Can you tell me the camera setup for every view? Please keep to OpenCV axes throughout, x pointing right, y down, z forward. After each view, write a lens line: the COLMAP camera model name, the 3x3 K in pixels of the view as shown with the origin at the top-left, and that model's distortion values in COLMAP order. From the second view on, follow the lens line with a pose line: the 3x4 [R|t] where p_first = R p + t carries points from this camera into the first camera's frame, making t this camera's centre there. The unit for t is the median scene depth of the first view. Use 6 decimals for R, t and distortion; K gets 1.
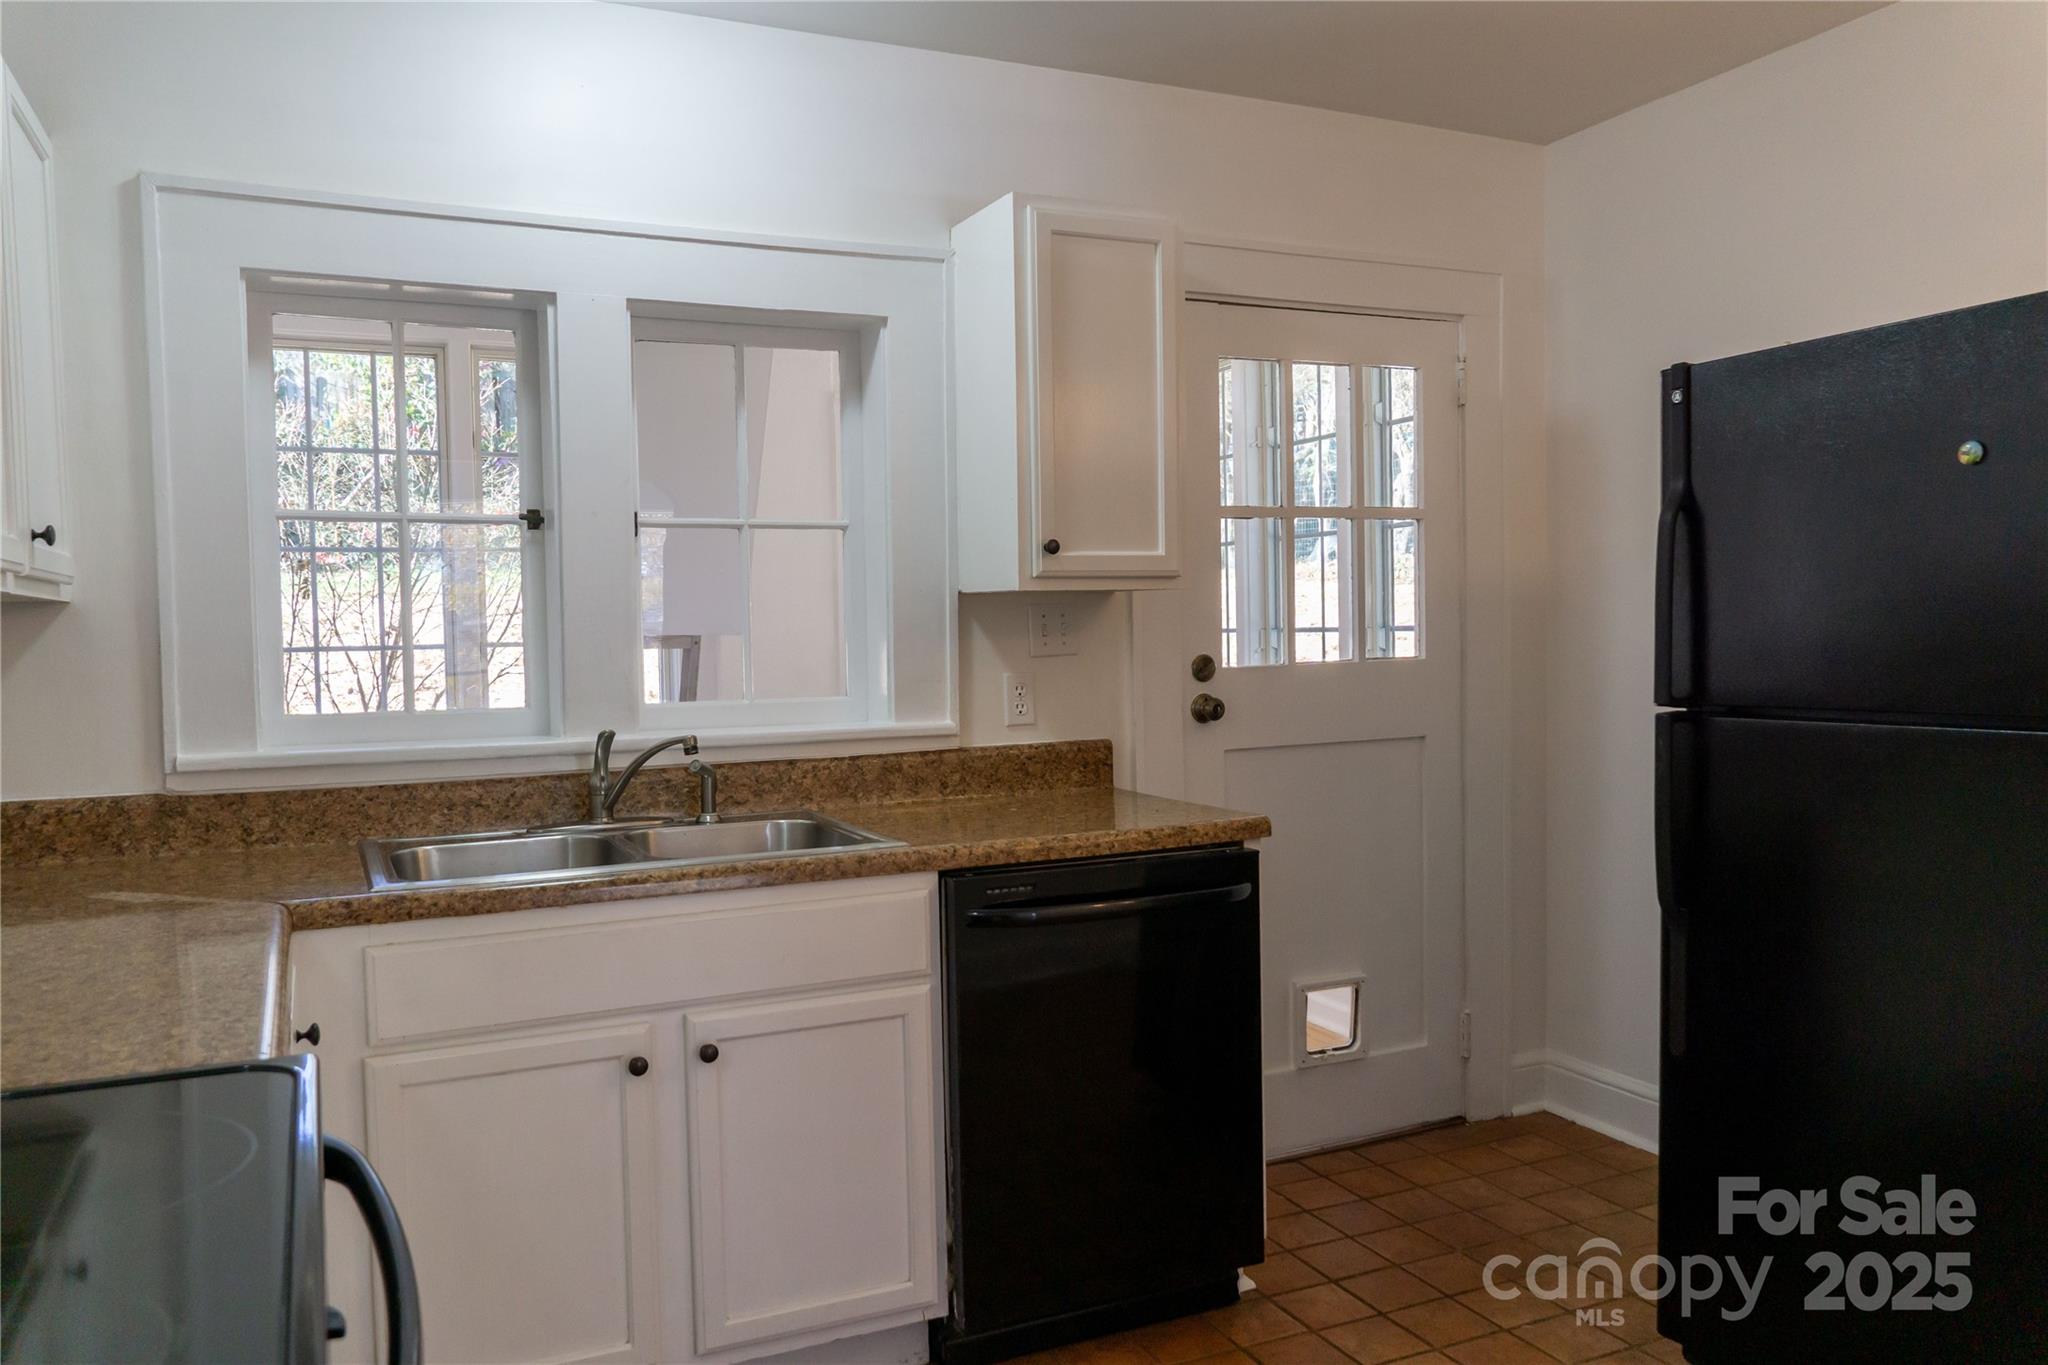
lens RADIAL K [[1534.2, 0, 1030.1], [0, 1534.2, 679.0], [0, 0, 1]] dist [-0.011543, -0.003146]
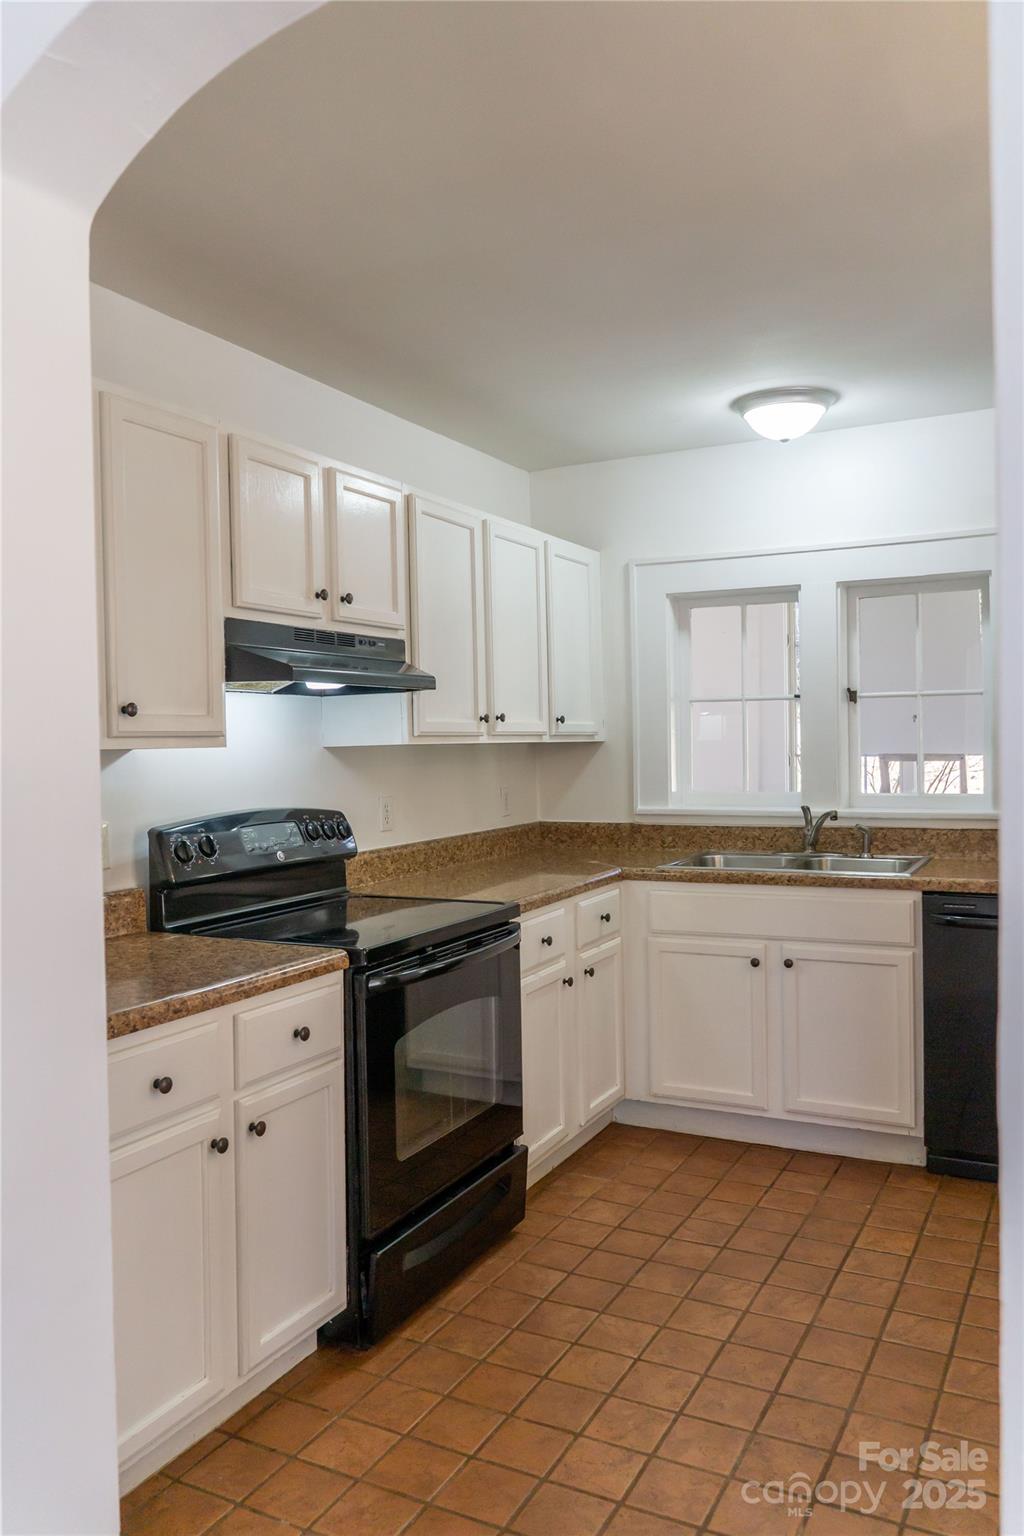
lens RADIAL K [[1150.6, 0, 510.5], [0, 1150.6, 761.4], [0, 0, 1]] dist [-0.011543, -0.003146]
pose [[0.602074, 0.019237, -0.798208, 0.723716], [-0.021136, 0.999743, 0.008151, -0.029796], [0.798160, 0.011963, 0.602326, -0.214386]]
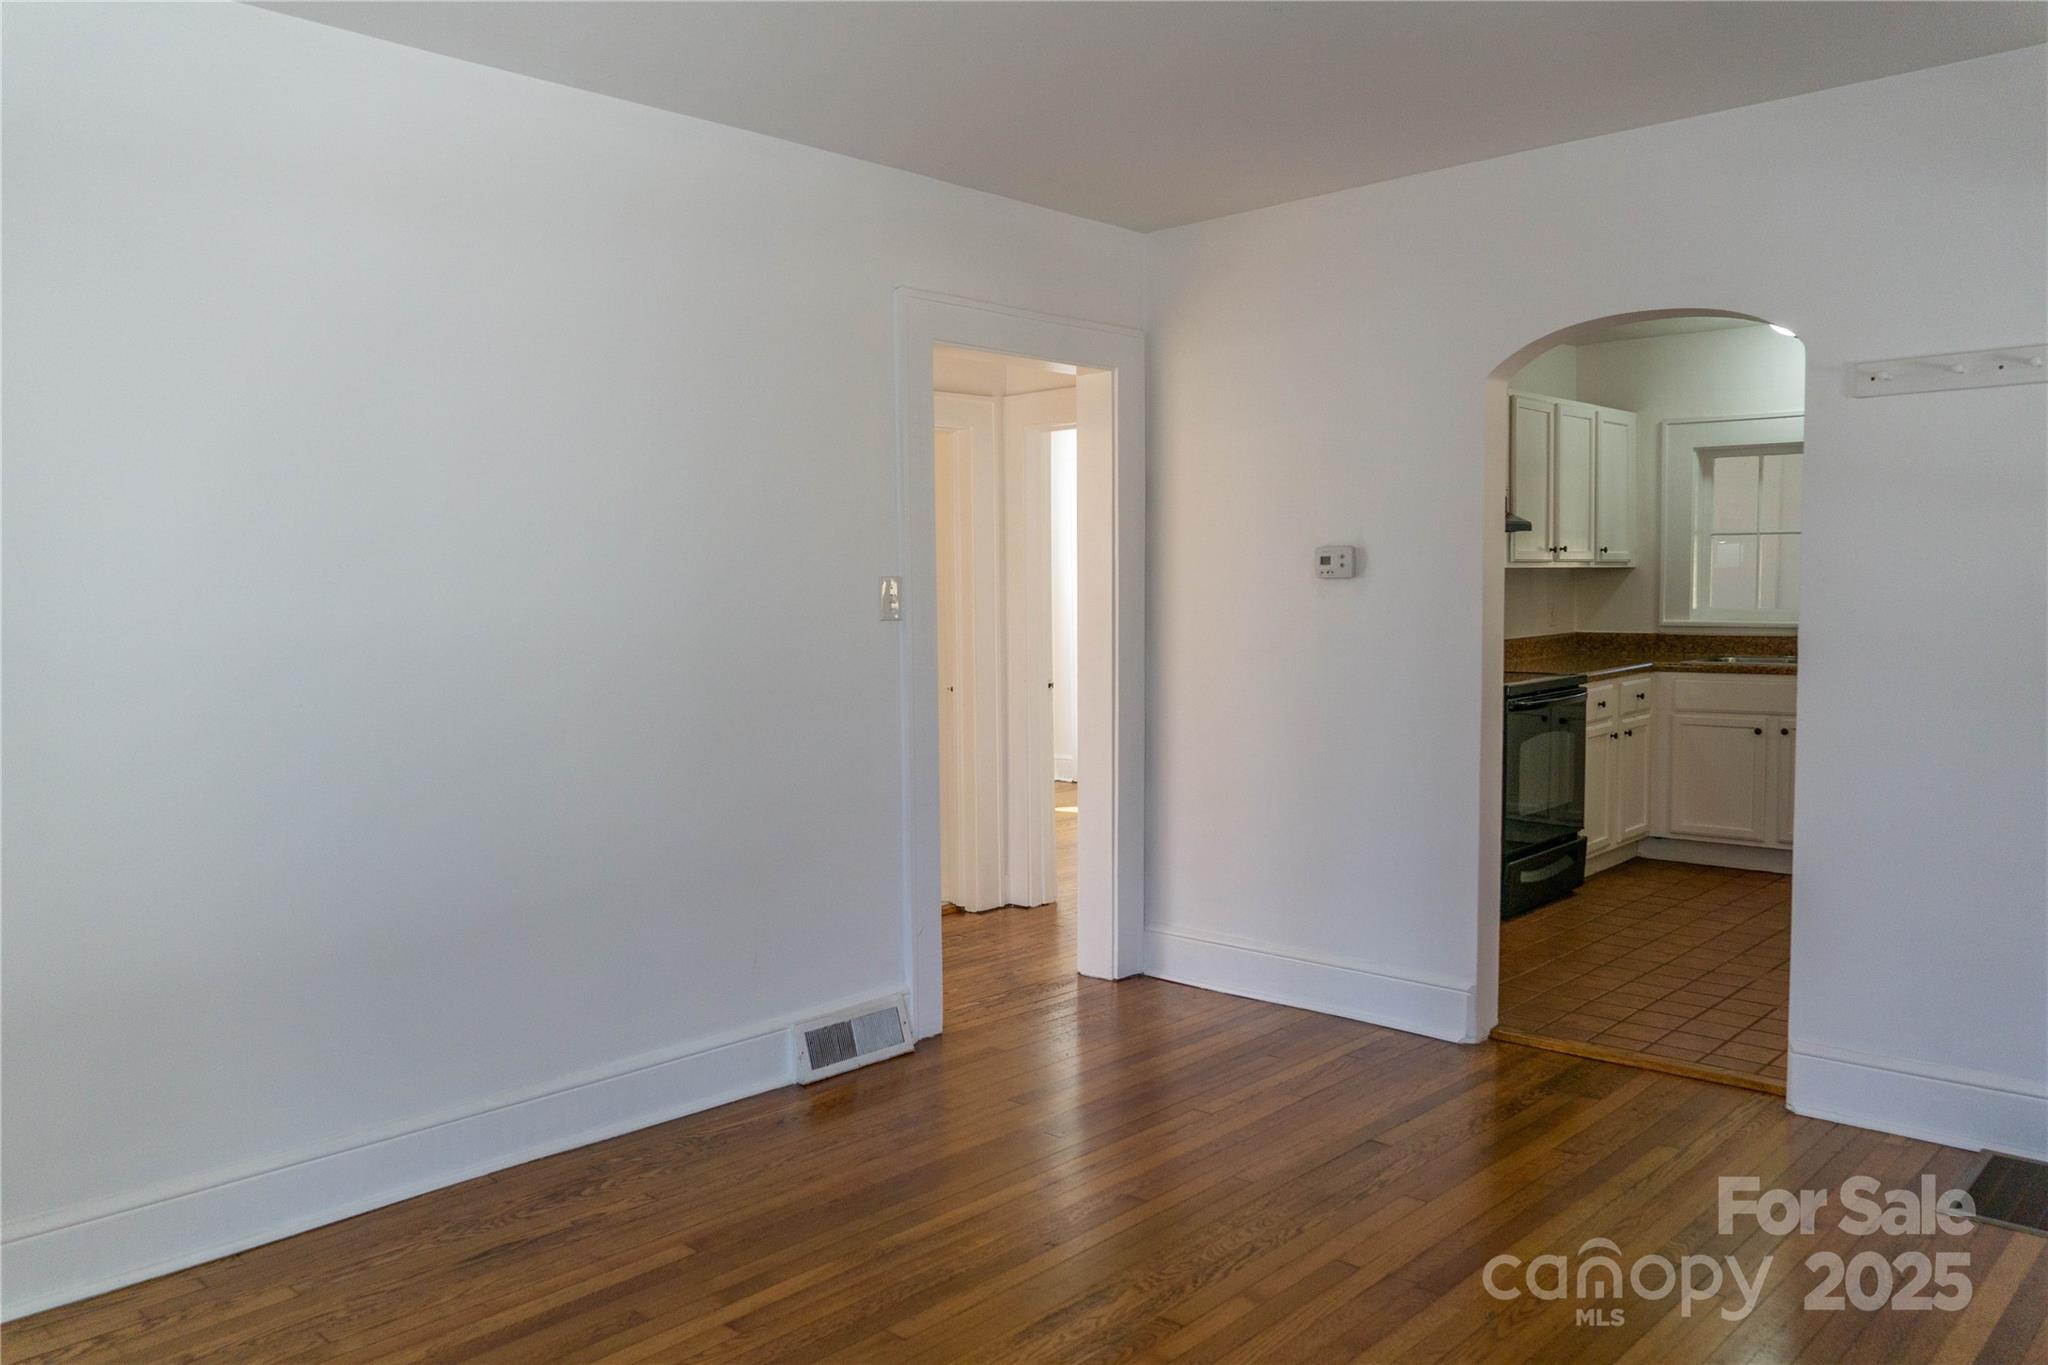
lens RADIAL K [[1534.2, 0, 1027.7], [0, 1534.2, 696.1], [0, 0, 1]] dist [-0.011543, -0.003146]
pose [[0.382392, 0.083116, -0.920254, 1.659520], [-0.026815, 0.996525, 0.078862, -0.003373], [0.923611, -0.005480, 0.383292, -1.223044]]
